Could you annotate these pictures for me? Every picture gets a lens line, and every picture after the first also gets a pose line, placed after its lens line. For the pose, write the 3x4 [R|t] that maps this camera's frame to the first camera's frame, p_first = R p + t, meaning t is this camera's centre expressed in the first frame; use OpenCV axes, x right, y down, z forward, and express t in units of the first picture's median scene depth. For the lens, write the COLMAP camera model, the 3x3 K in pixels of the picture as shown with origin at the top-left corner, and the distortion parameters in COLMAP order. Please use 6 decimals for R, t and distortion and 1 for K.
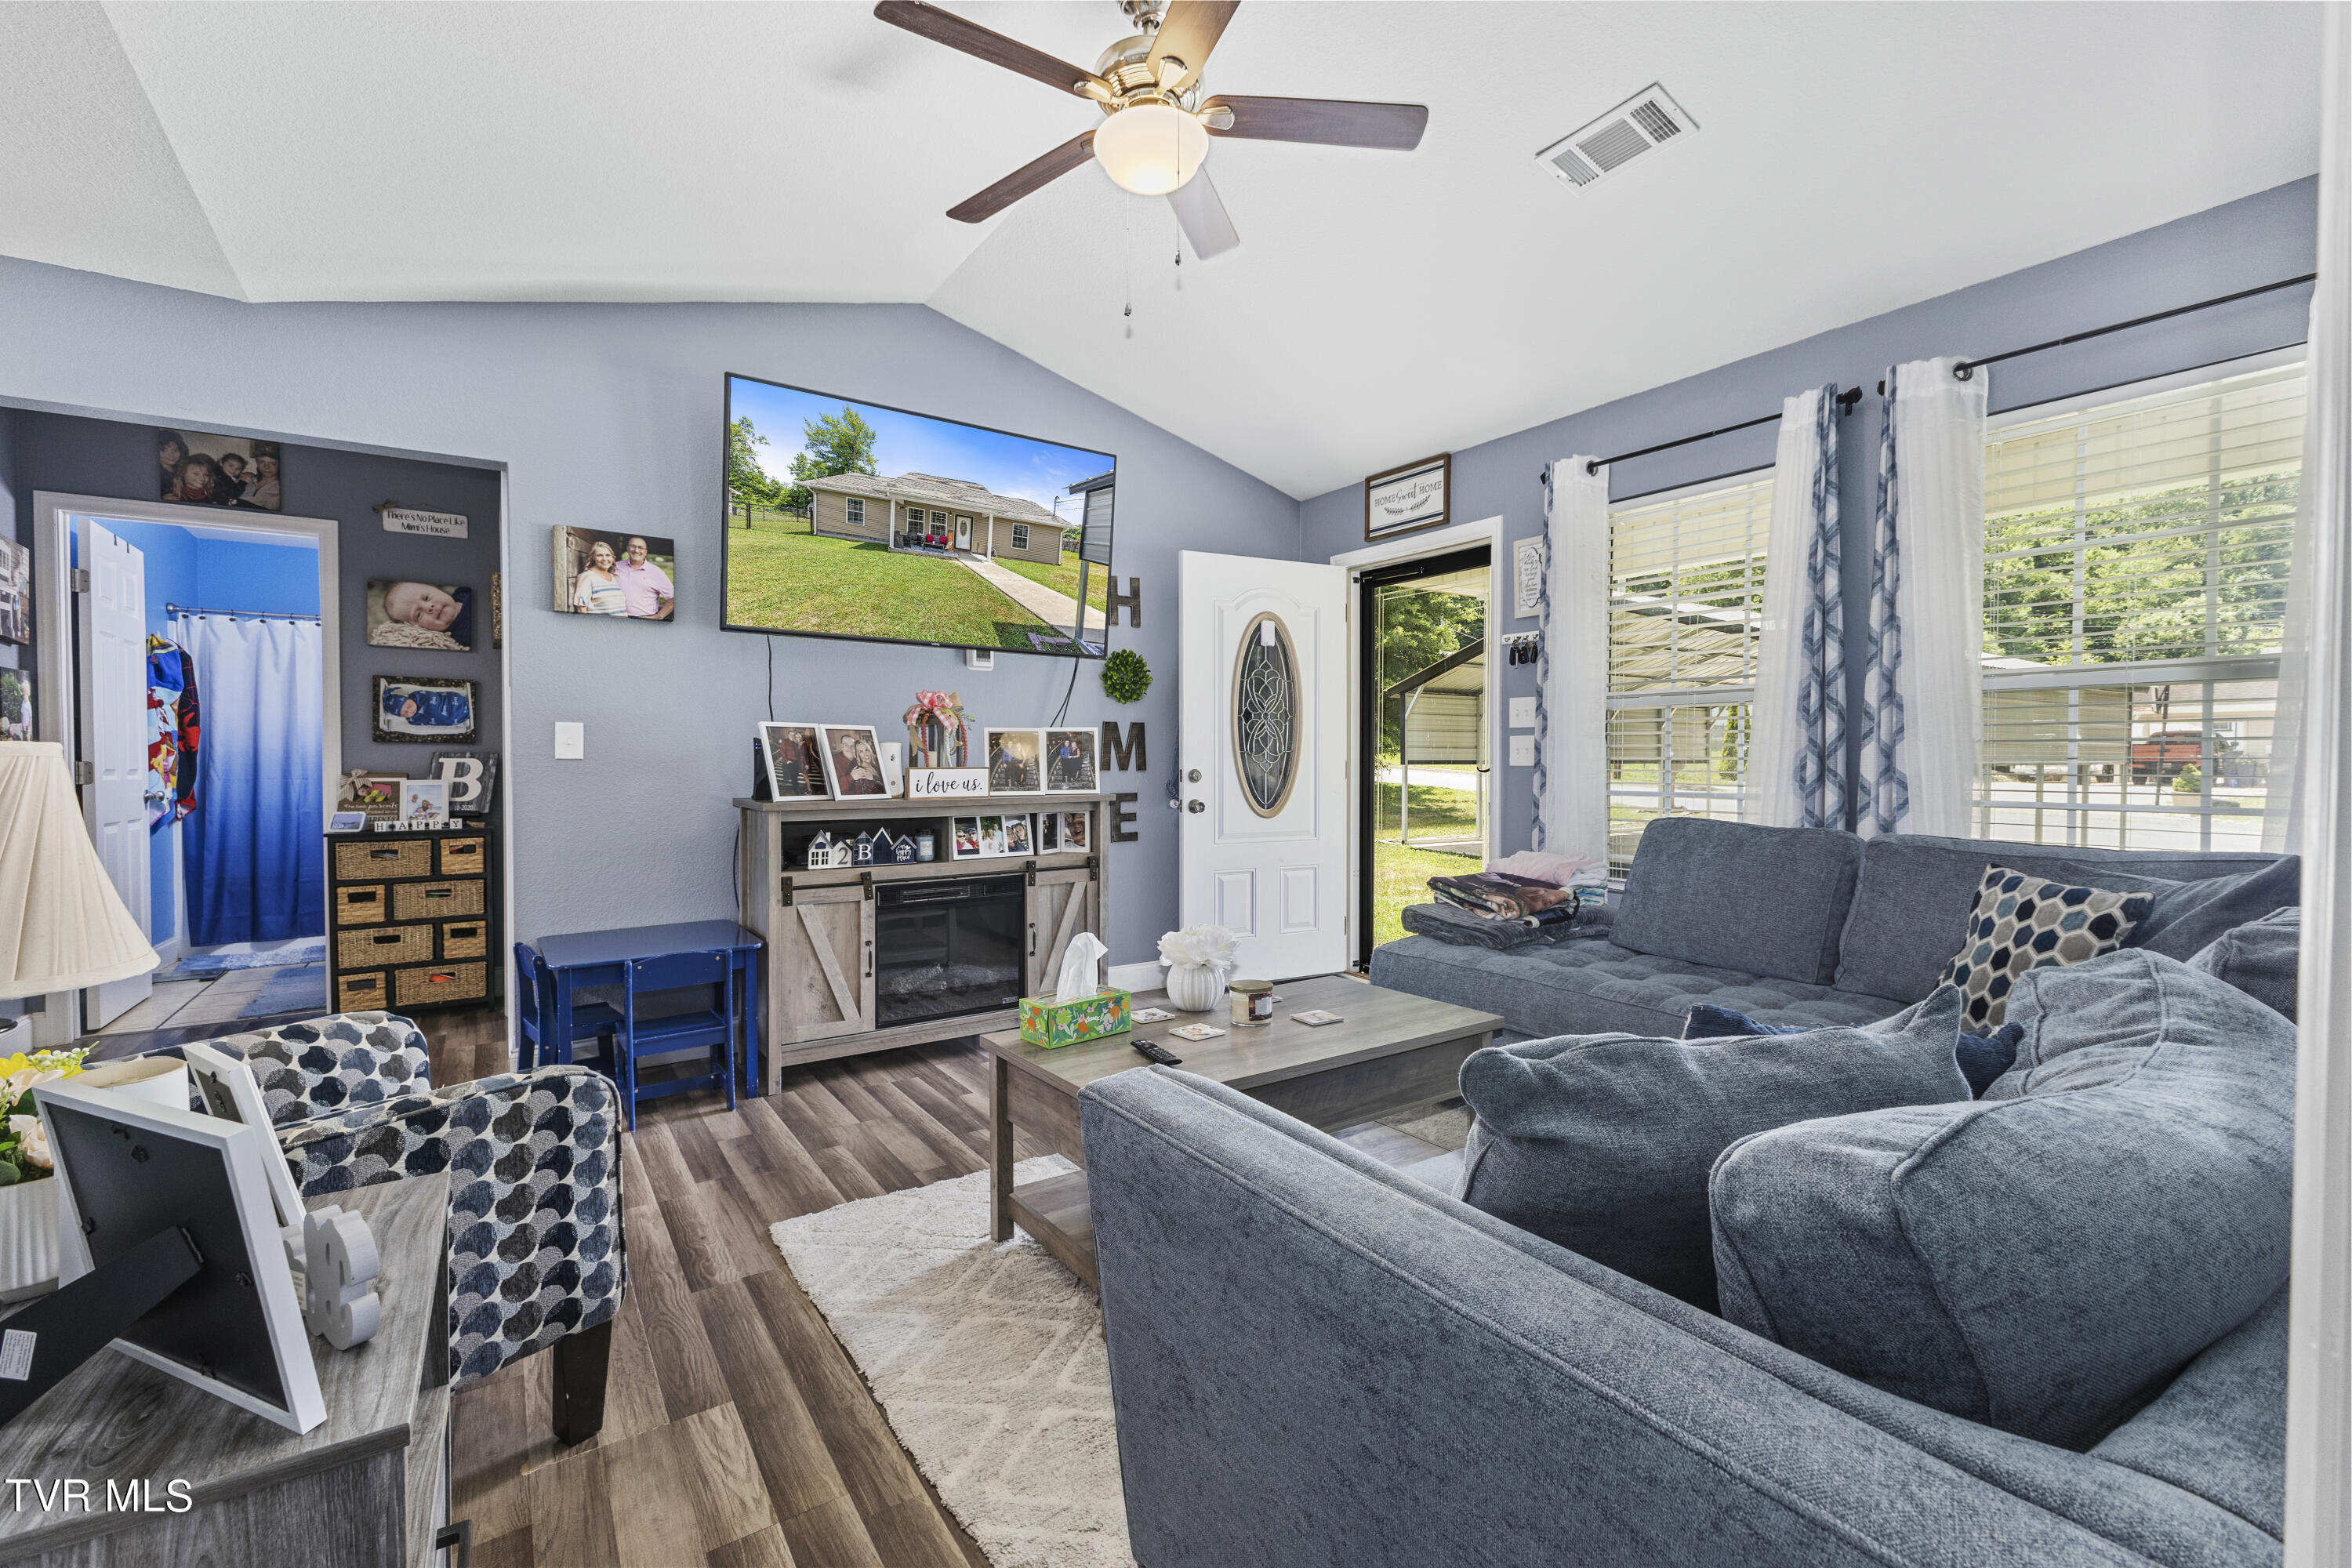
lens RADIAL K [[1011.5, 0, 1175.1], [0, 1011.5, 776.7], [0, 0, 1]] dist [0.011825, -0.000698]
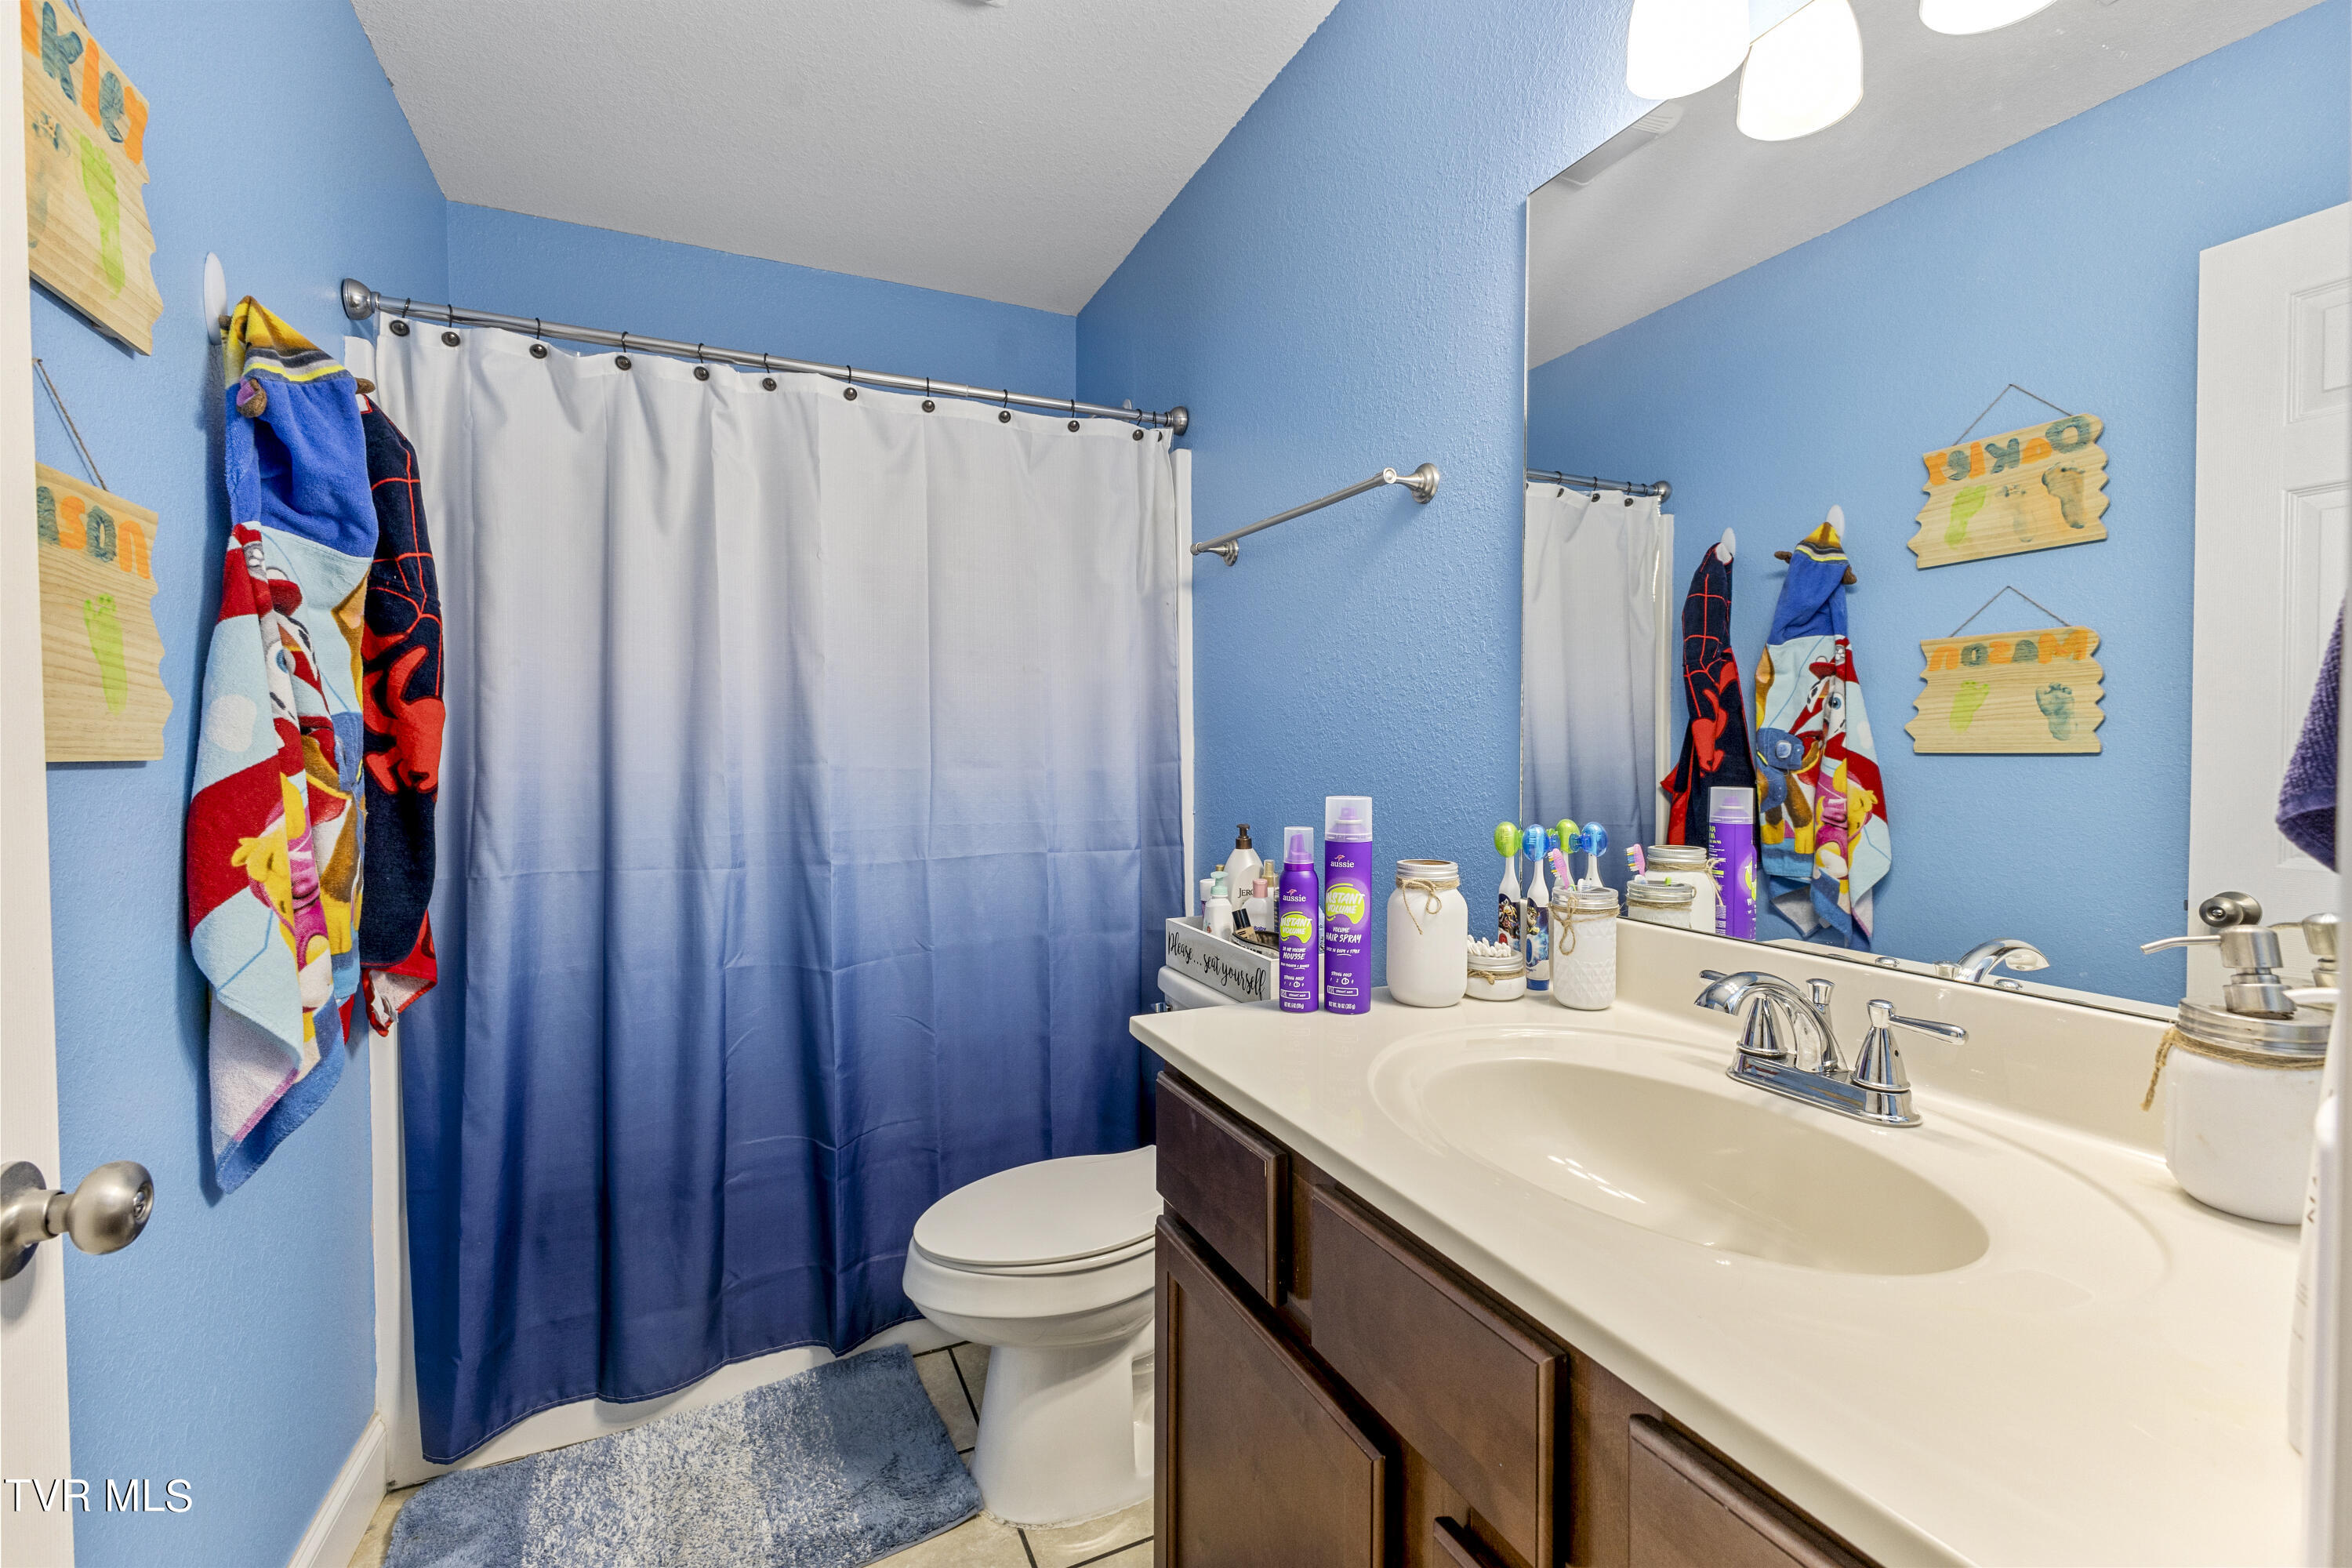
lens RADIAL K [[1011.5, 0, 1175.1], [0, 1011.5, 776.7], [0, 0, 1]] dist [0.011825, -0.000698]
pose [[0.985351, 0.002623, -0.170518, -0.928282], [-0.000360, 0.999911, 0.013305, -0.041654], [0.170538, -0.013049, 0.985265, 0.993221]]
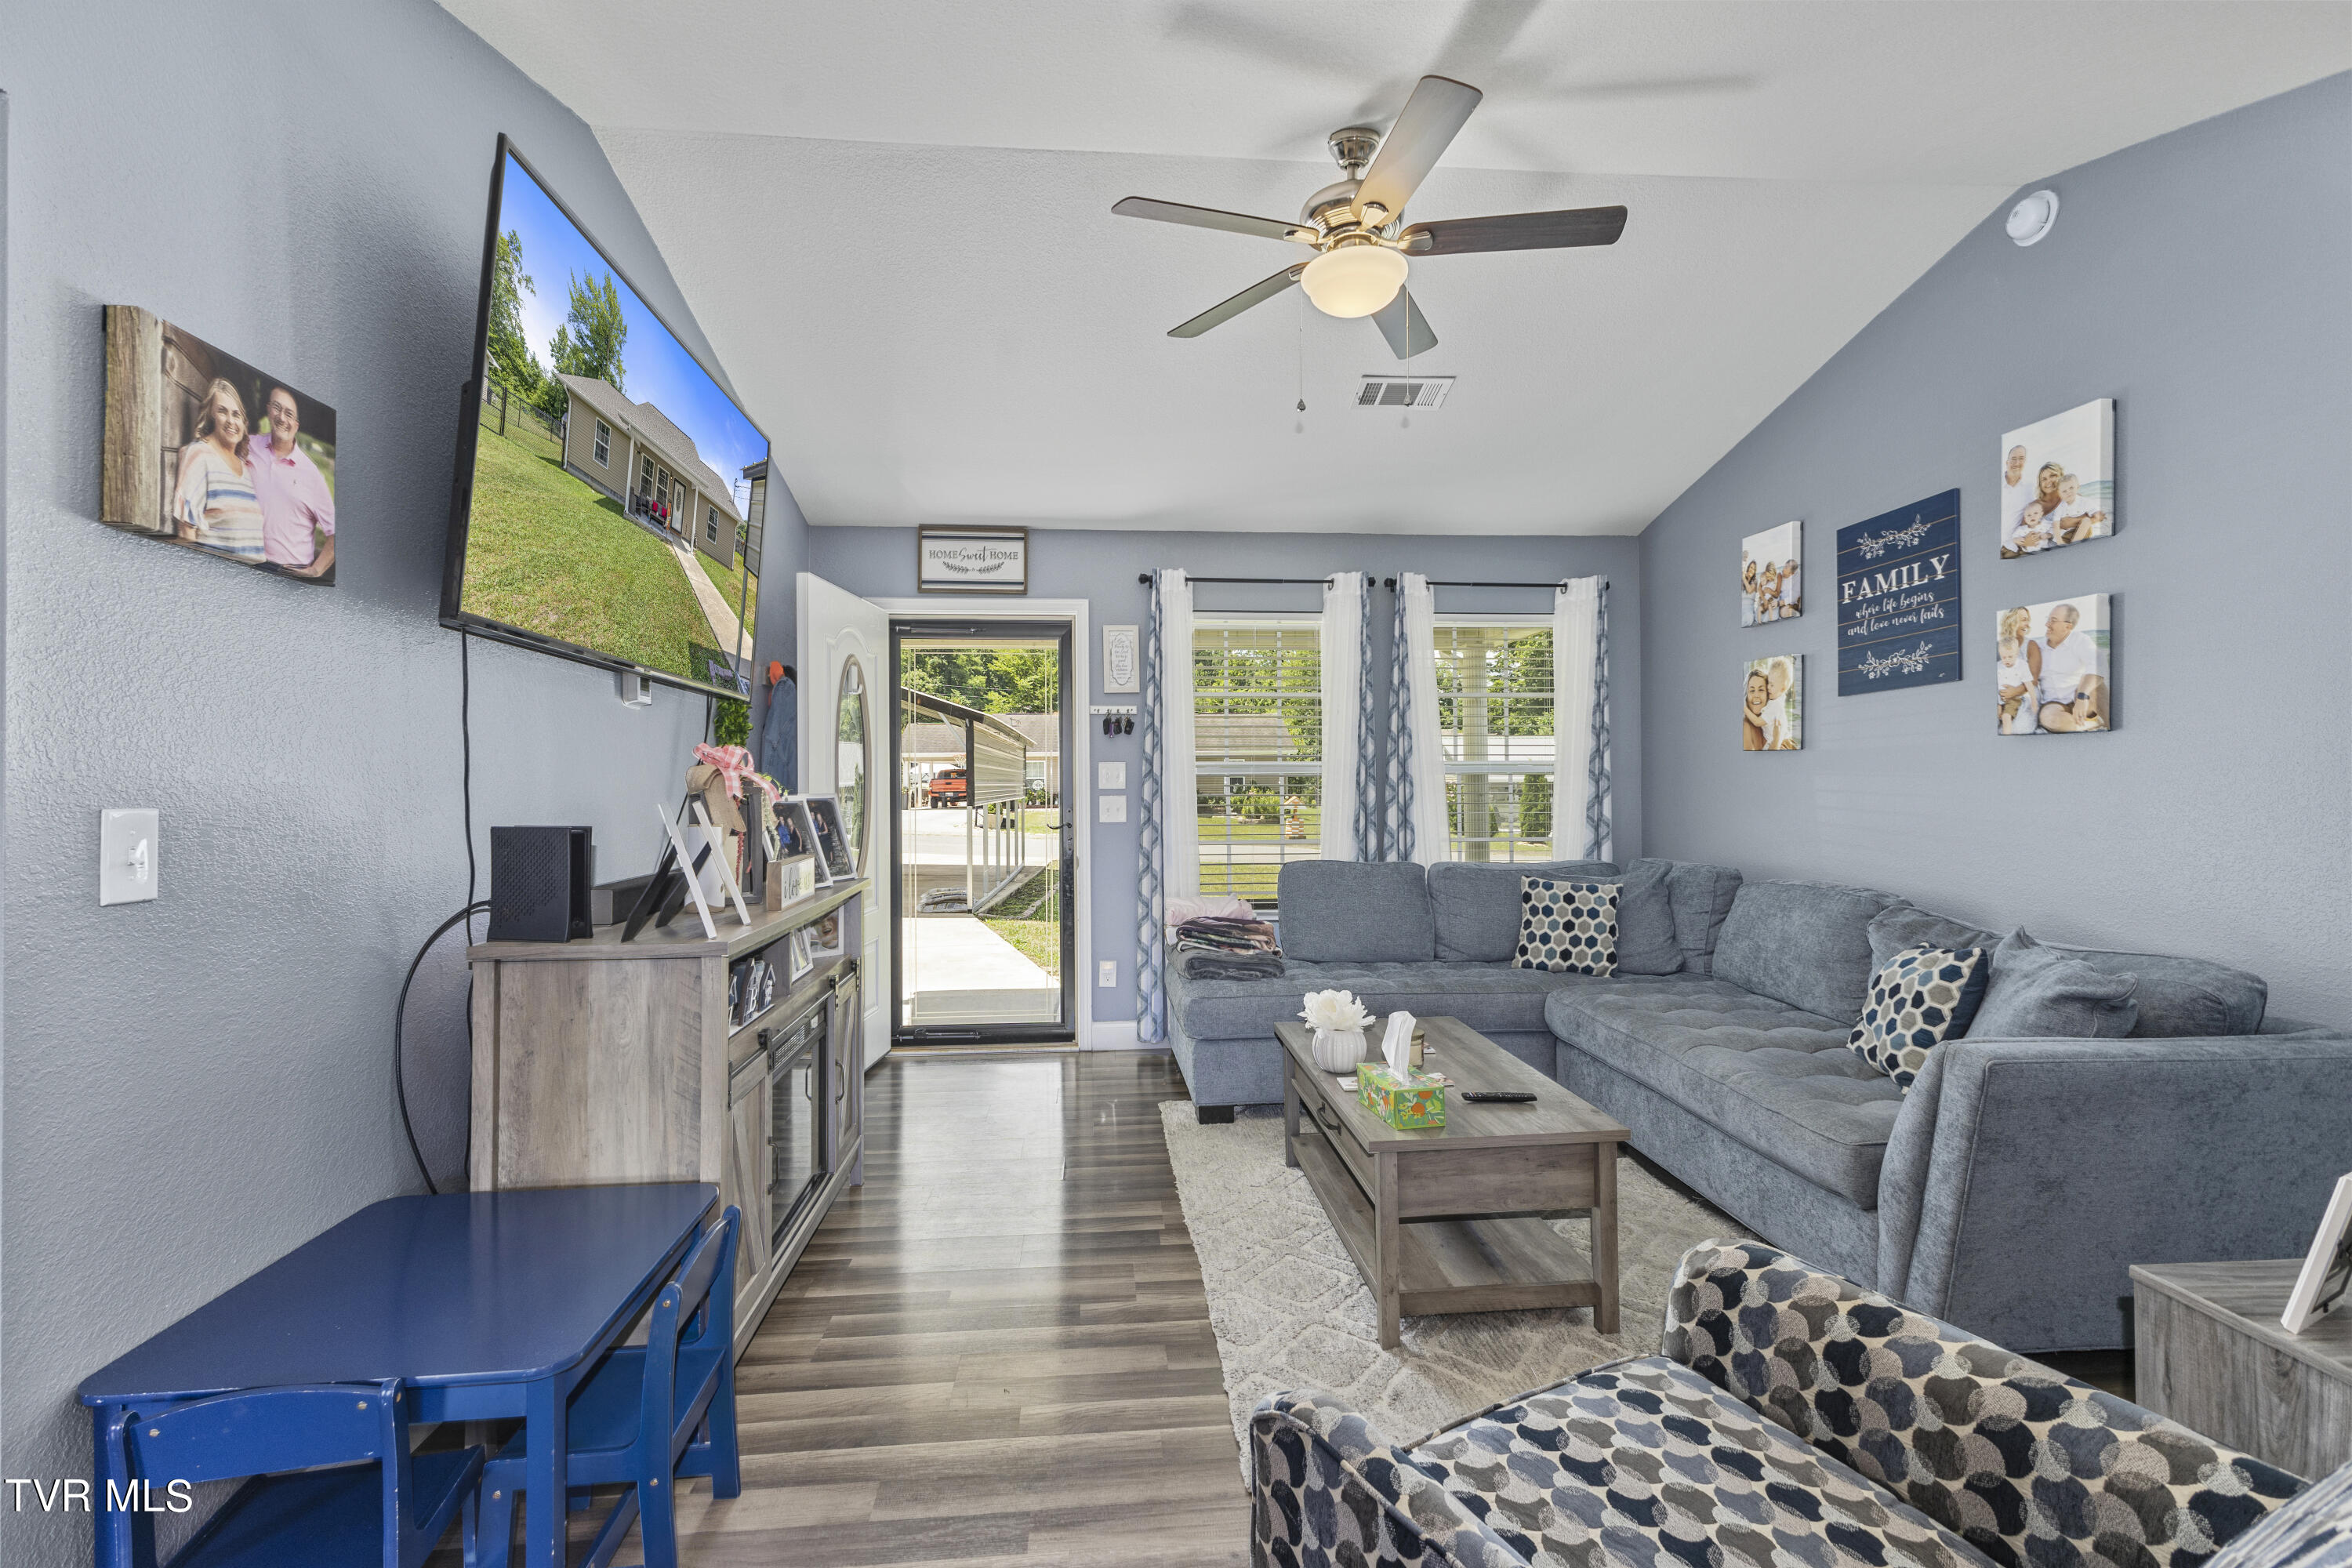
lens RADIAL K [[1011.5, 0, 1175.1], [0, 1011.5, 776.7], [0, 0, 1]] dist [0.011825, -0.000698]
pose [[0.494115, 0.003559, 0.869390, -0.602843], [0.022001, 0.999620, -0.016597, -0.041326], [-0.869118, 0.027329, 0.493849, 0.368099]]
